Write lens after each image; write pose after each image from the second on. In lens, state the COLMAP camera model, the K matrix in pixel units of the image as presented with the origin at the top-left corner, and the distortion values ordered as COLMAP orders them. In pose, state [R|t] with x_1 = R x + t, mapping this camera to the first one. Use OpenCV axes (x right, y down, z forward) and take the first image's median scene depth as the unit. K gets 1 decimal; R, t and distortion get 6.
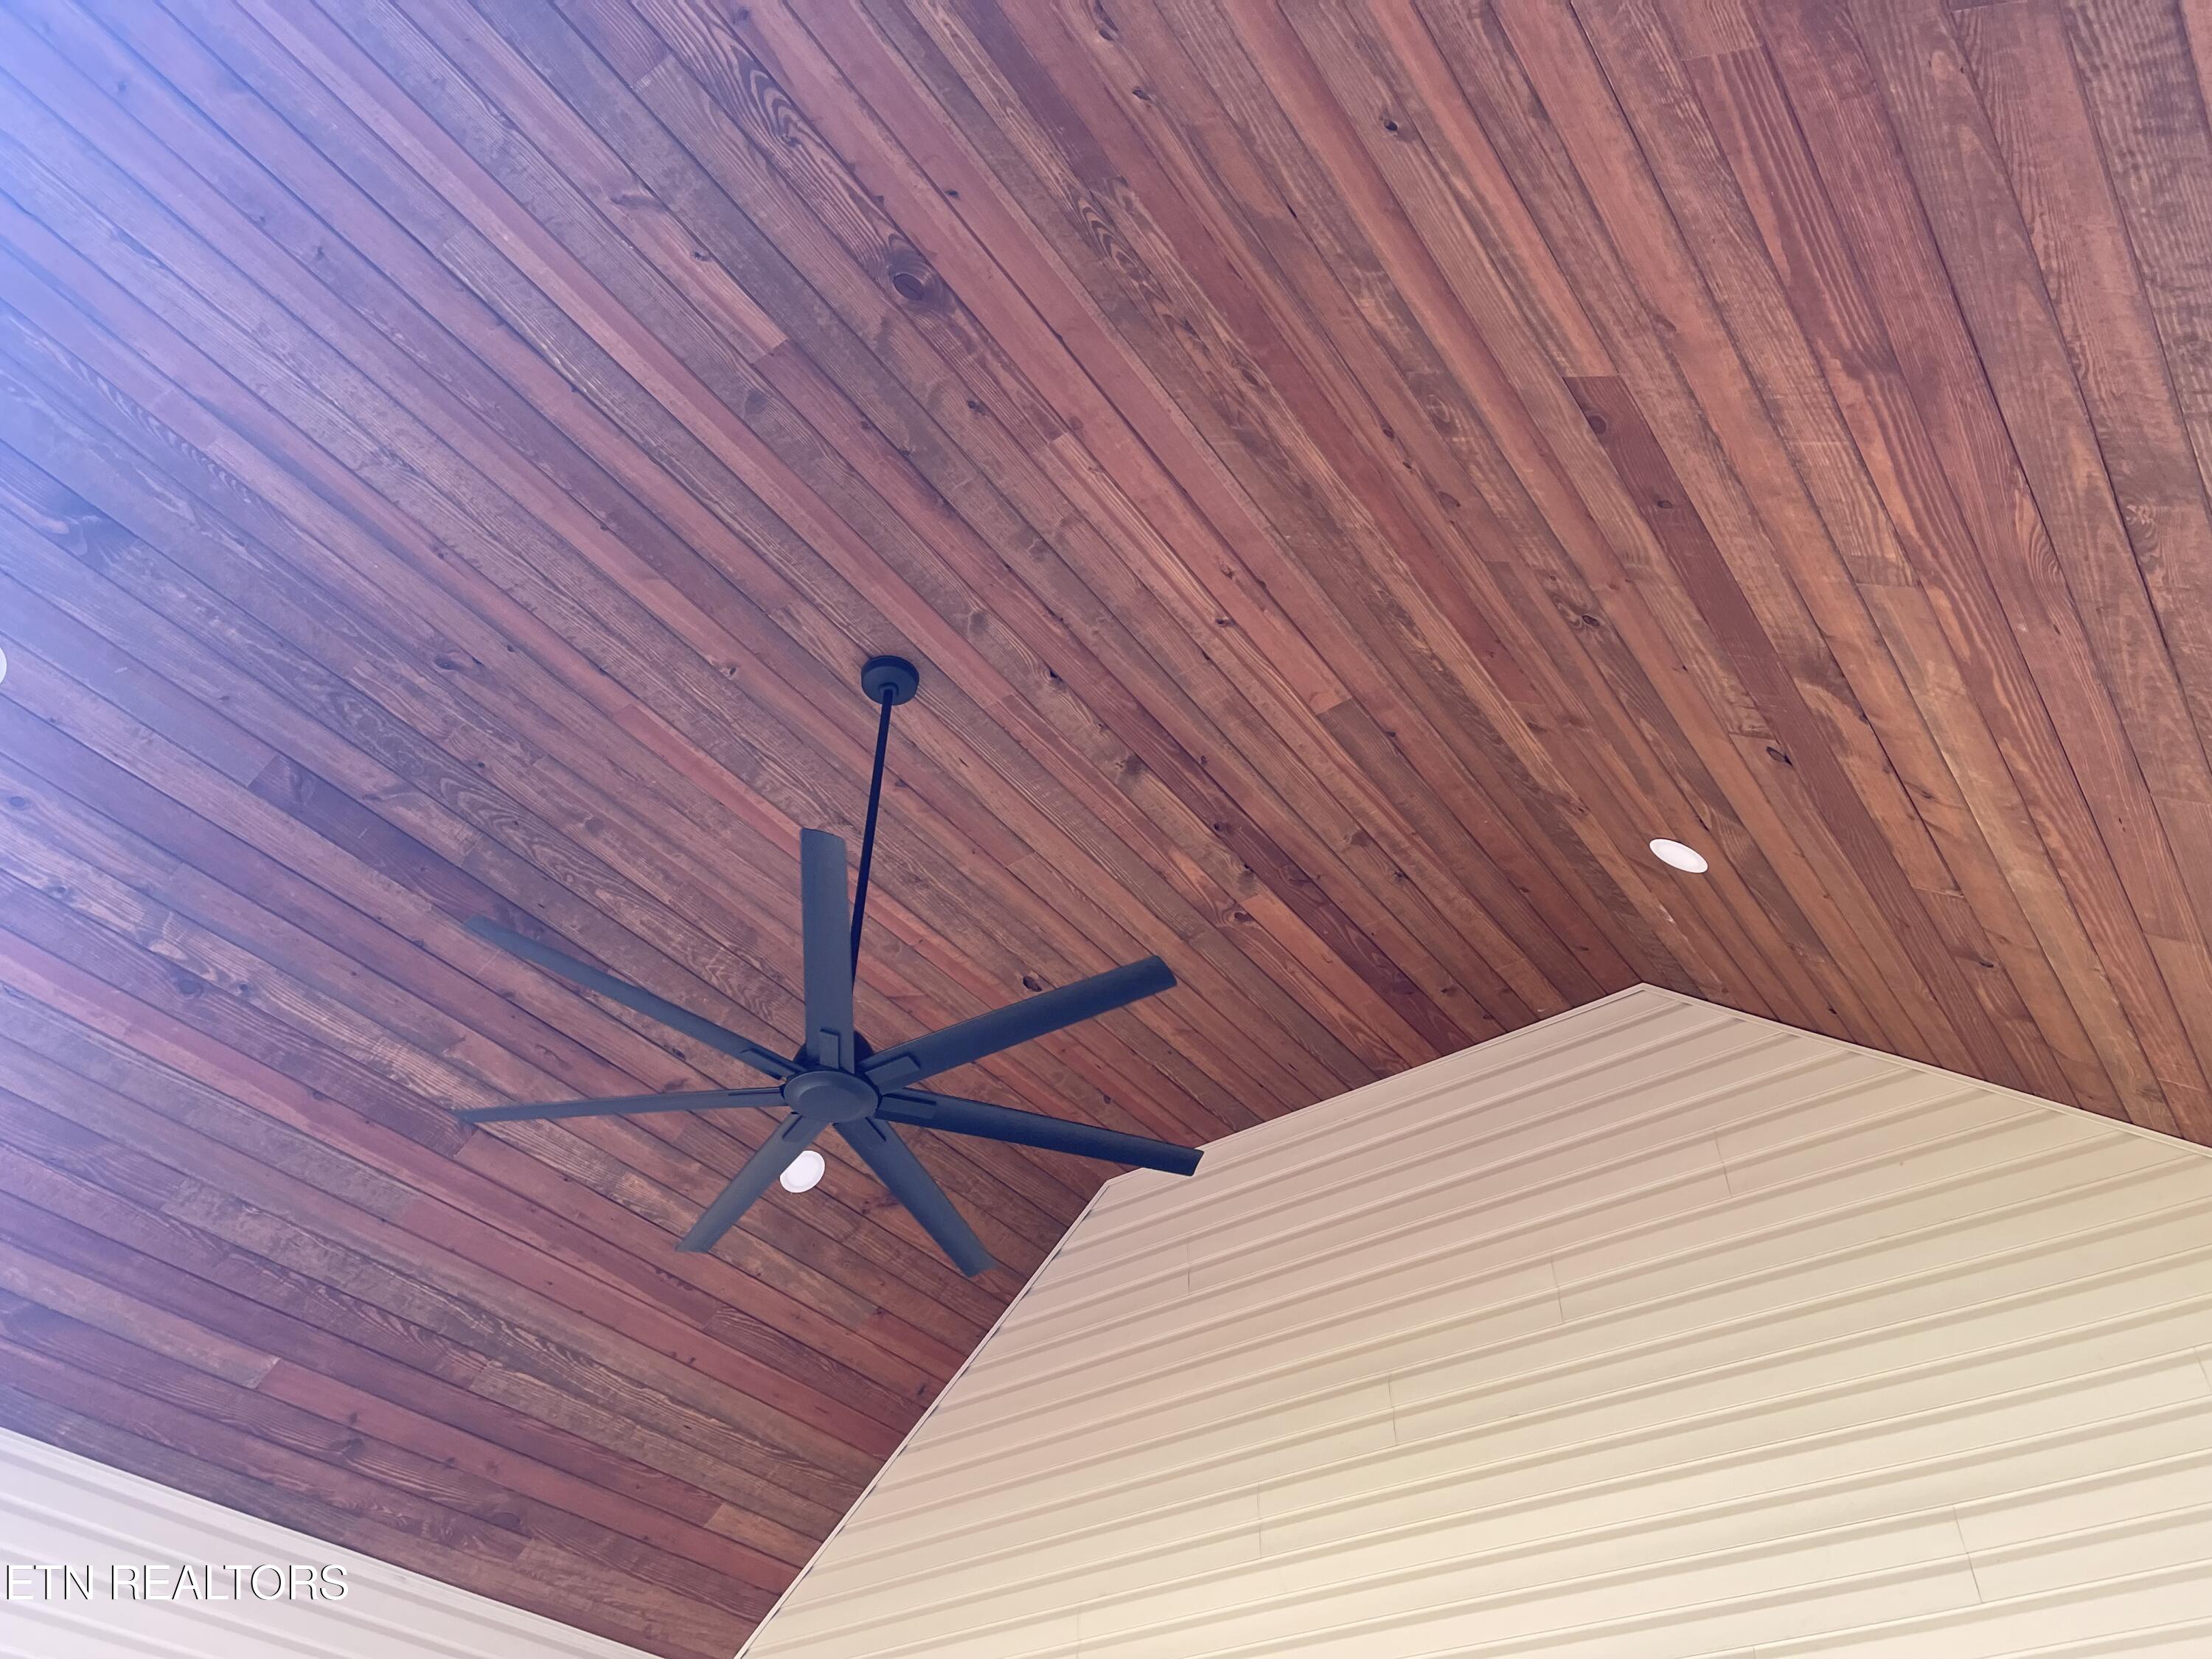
lens RADIAL K [[1688.1, 0, 1120.7], [0, 1688.1, 834.5], [0, 0, 1]] dist [0.072139, -0.086191]
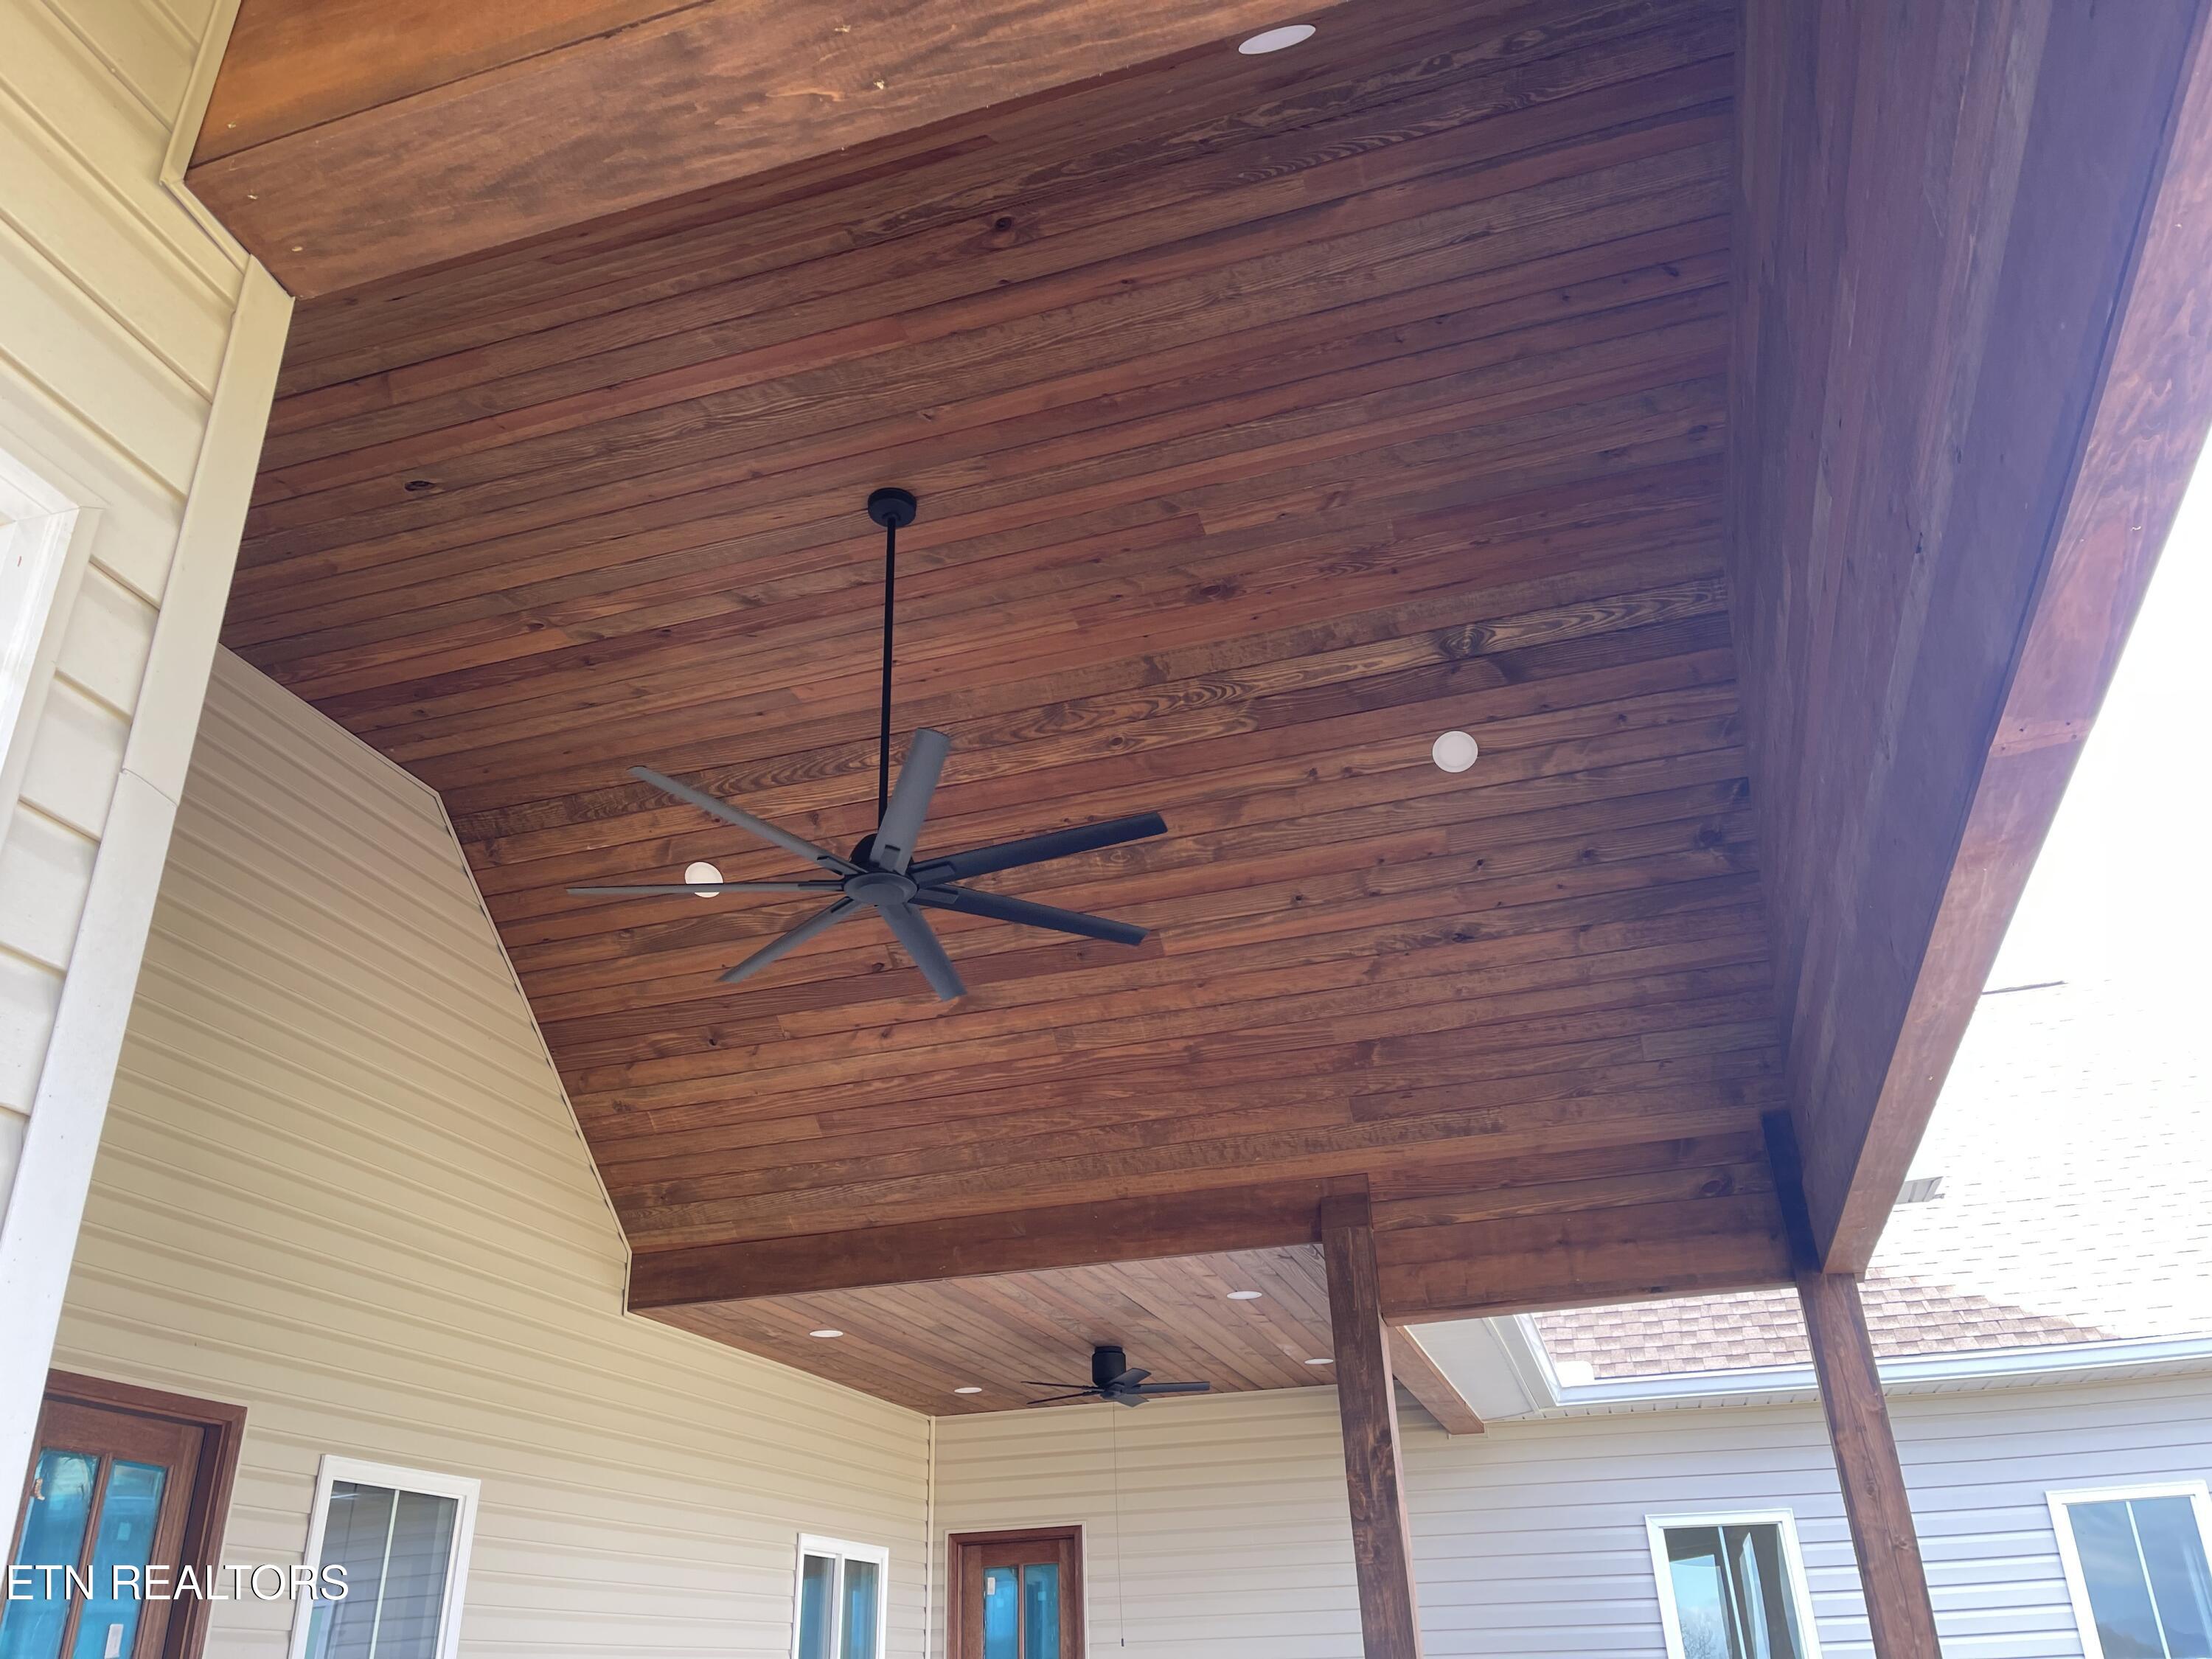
lens RADIAL K [[1688.1, 0, 1114.0], [0, 1688.1, 842.3], [0, 0, 1]] dist [0.072139, -0.086191]
pose [[-0.327080, 0.433243, 0.839833, -1.423796], [-0.603197, 0.588402, -0.538458, 0.776185], [-0.727442, -0.682704, 0.068876, 0.864151]]
